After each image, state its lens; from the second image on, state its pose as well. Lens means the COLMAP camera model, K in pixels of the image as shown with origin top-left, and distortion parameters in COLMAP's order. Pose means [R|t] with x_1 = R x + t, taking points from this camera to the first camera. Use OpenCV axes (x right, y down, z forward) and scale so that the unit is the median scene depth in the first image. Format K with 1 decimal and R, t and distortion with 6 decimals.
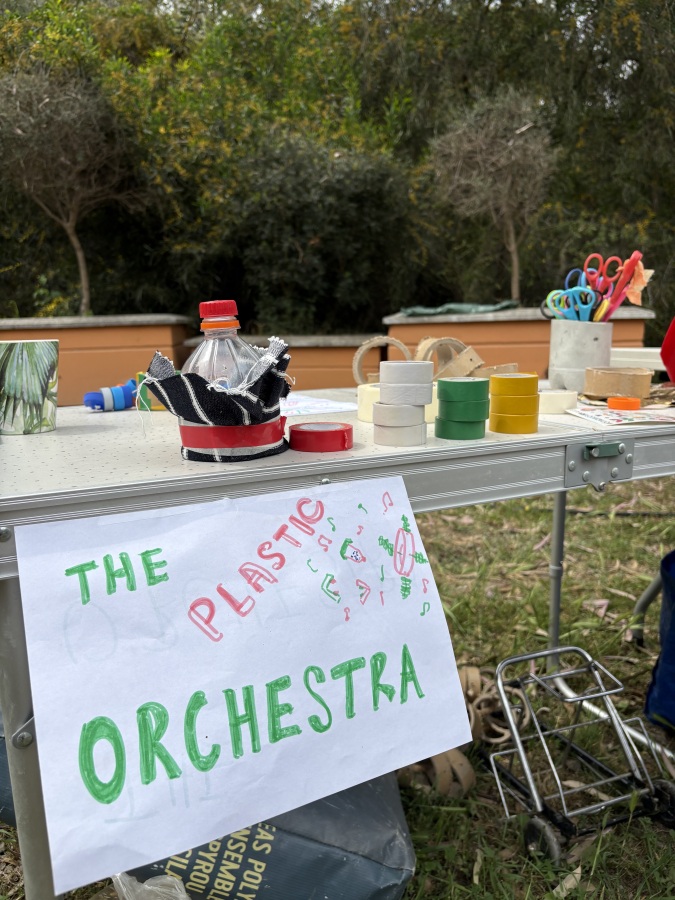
lens RADIAL K [[691.2, 0, 337.5], [0, 691.2, 450.0], [0, 0, 1]] dist [0.196913, 0.001312]
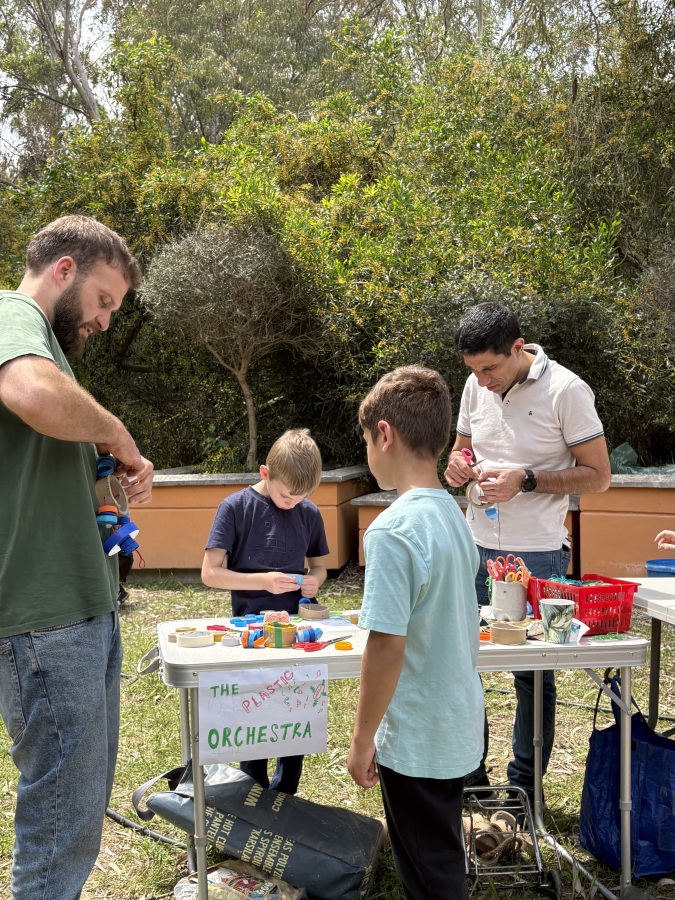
lens RADIAL K [[1038.0, 0, 337.5], [0, 1038.0, 450.0], [0, 0, 1]] dist [0.531531, 0.001269]
pose [[0.966257, -0.027707, -0.256085, 0.912070], [-0.016225, 0.985676, -0.167865, -0.063846], [0.257068, 0.166356, 0.951967, -2.268513]]
